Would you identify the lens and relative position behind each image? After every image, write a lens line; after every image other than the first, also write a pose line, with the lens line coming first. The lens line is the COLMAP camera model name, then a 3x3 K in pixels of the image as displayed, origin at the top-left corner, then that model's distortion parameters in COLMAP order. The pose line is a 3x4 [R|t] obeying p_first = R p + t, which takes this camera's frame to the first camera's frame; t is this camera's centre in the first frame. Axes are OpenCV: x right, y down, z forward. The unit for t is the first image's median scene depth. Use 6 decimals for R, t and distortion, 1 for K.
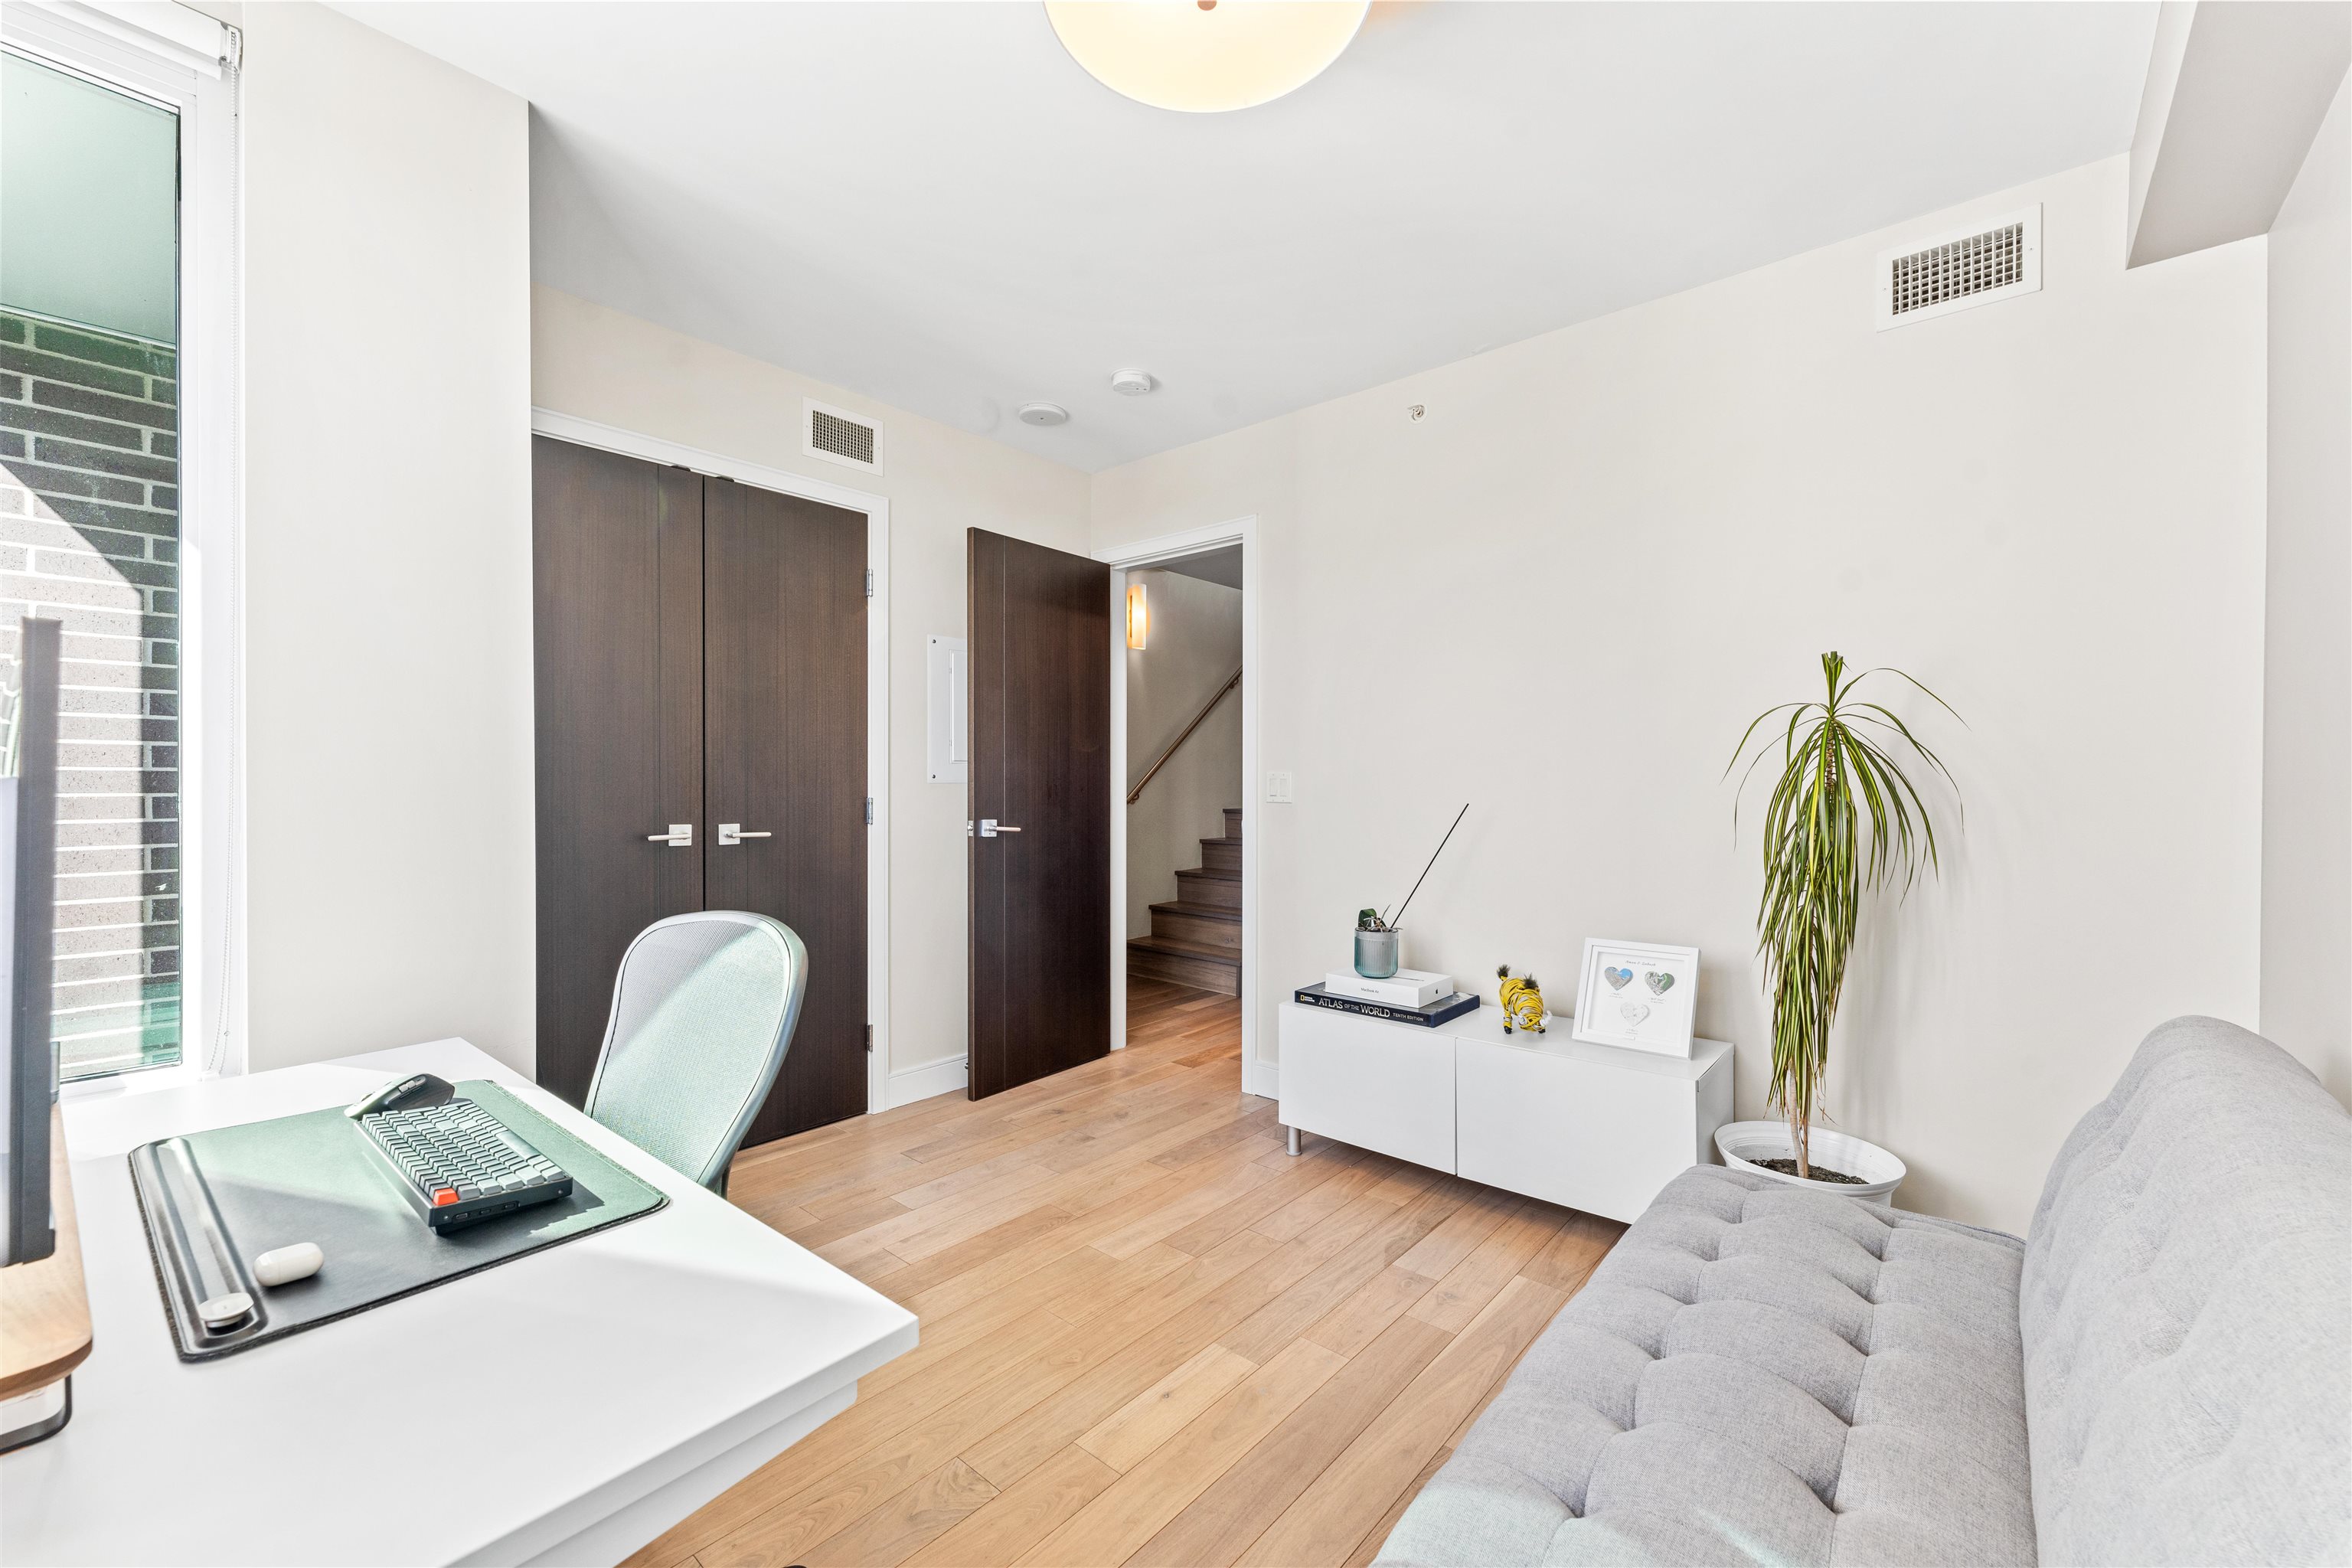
lens RADIAL K [[954.8, 0, 1193.4], [0, 954.8, 791.5], [0, 0, 1]] dist [0.000544, -0.000003]
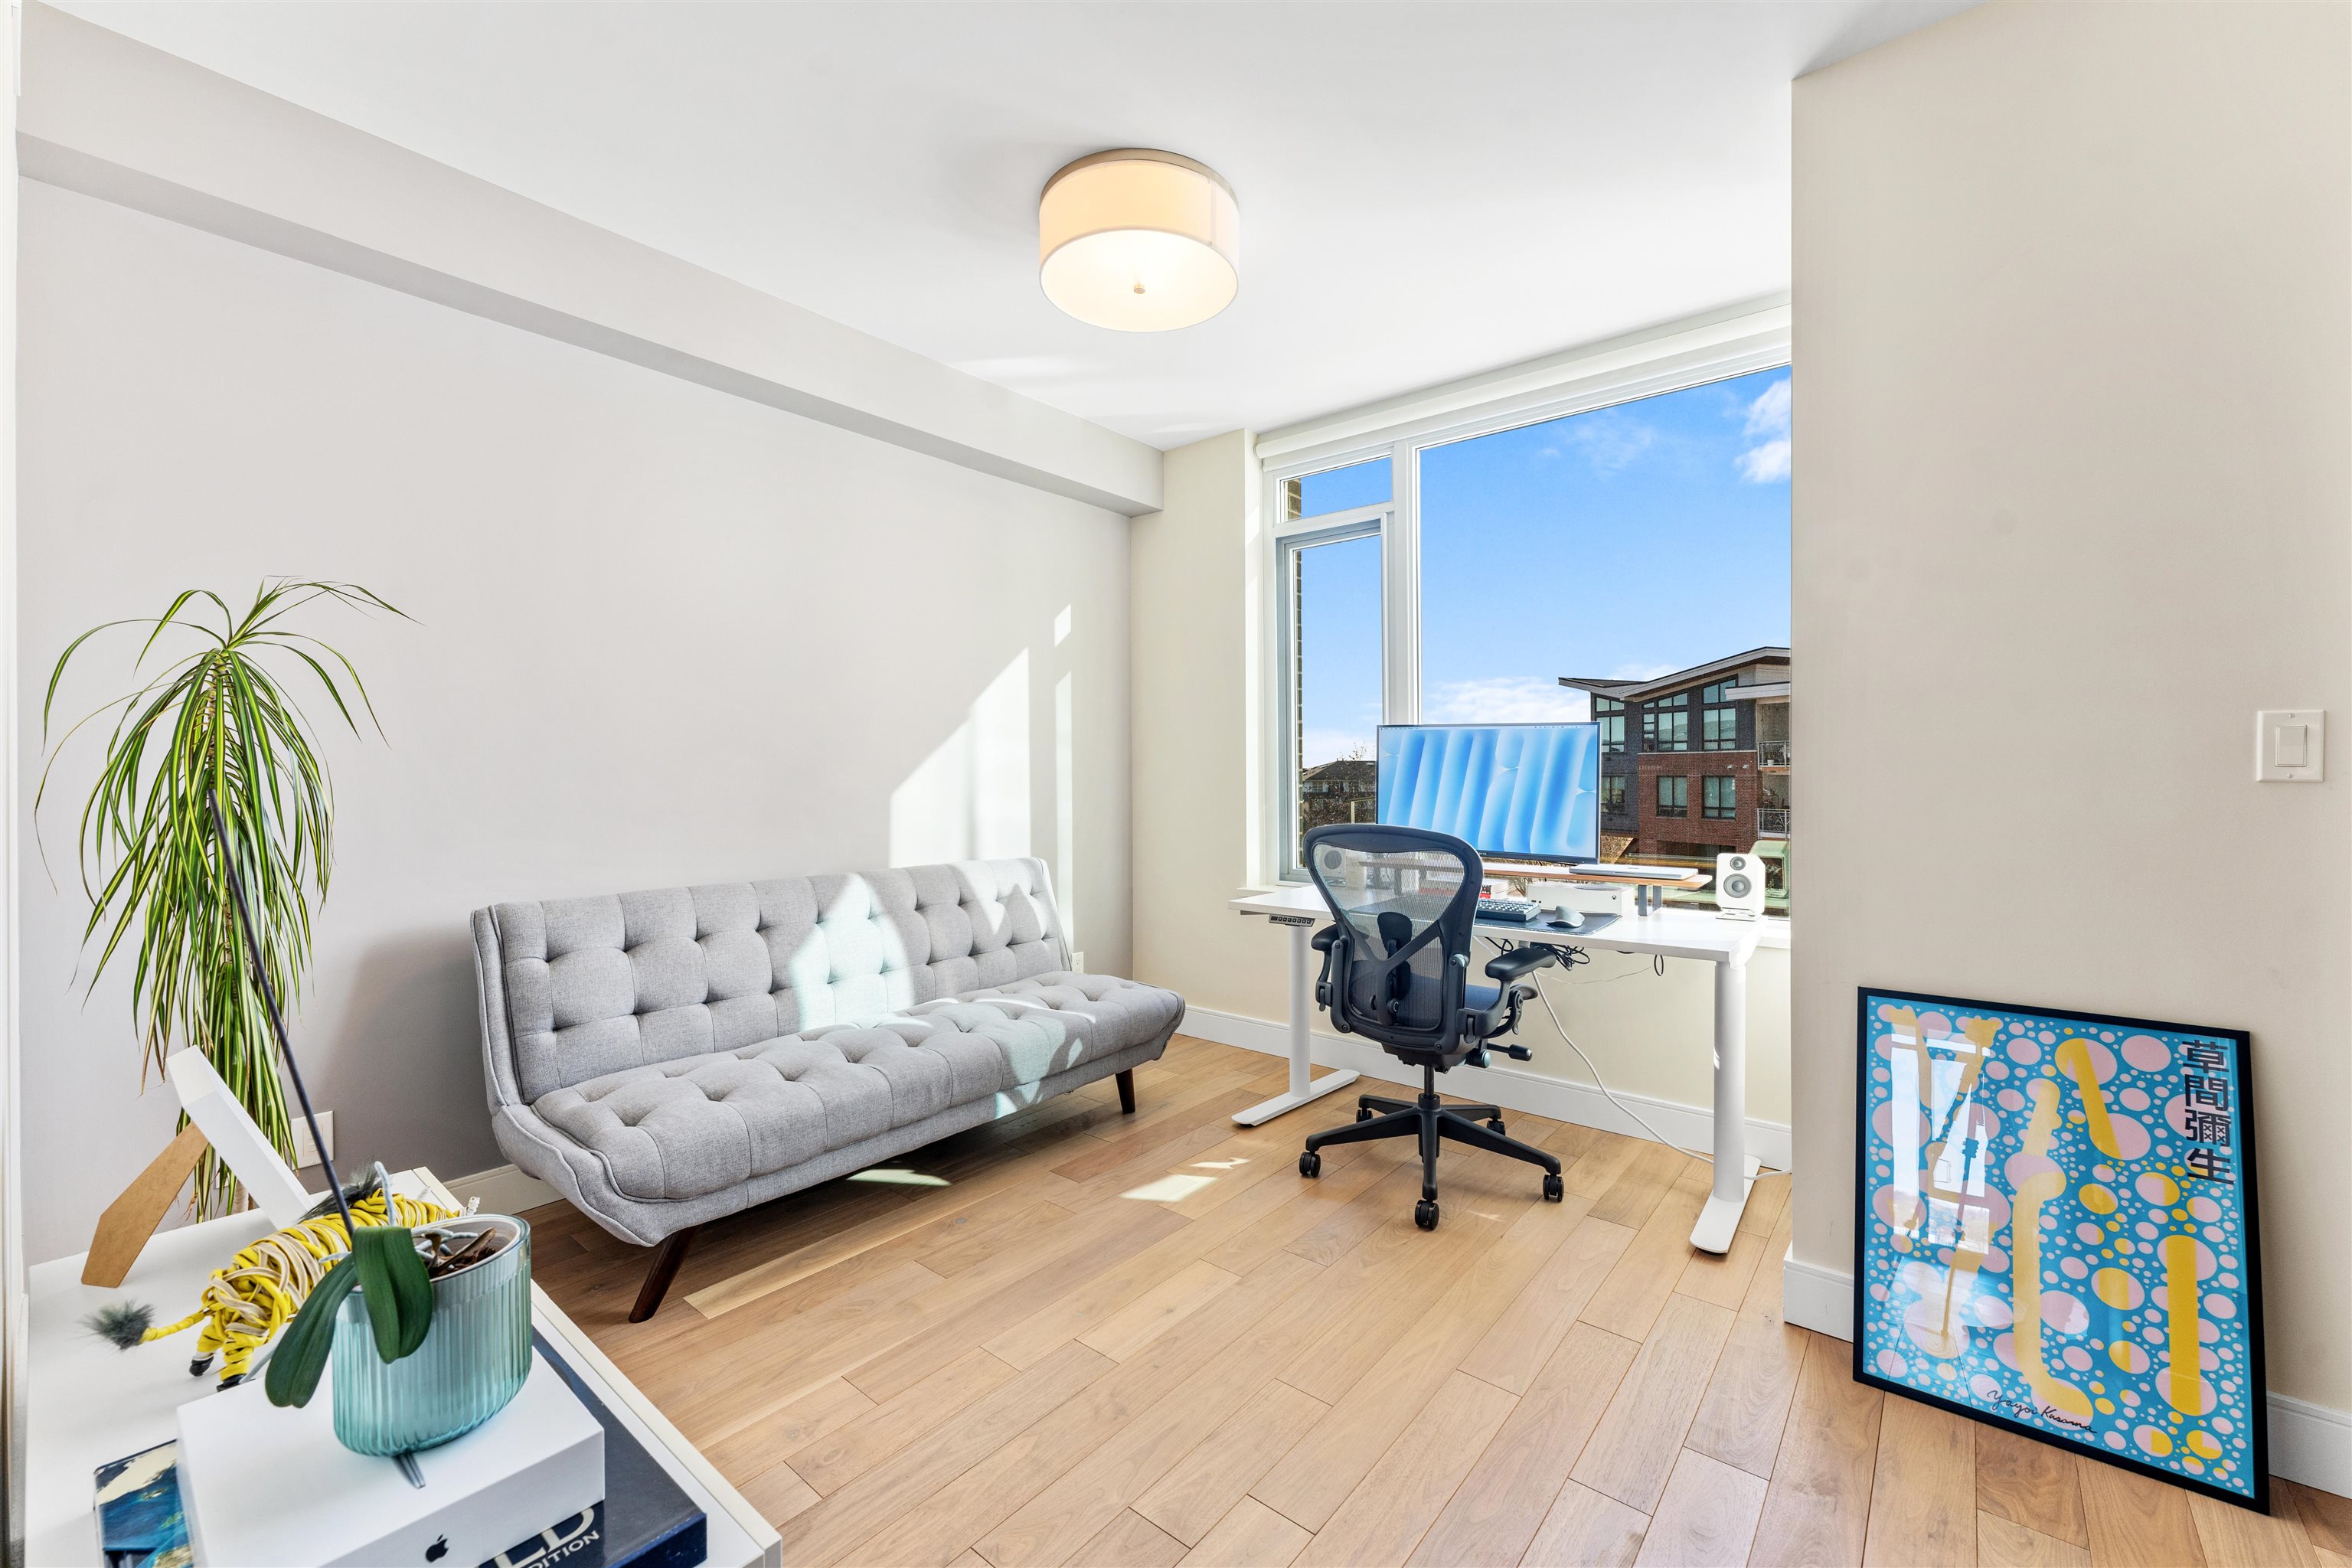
lens RADIAL K [[954.8, 0, 1193.4], [0, 954.8, 791.5], [0, 0, 1]] dist [0.000544, -0.000003]
pose [[-0.999939, 0.000478, -0.011040, -0.041093], [0.000266, 0.999815, 0.019248, 0.008823], [0.011047, 0.019244, -0.999754, 1.984079]]
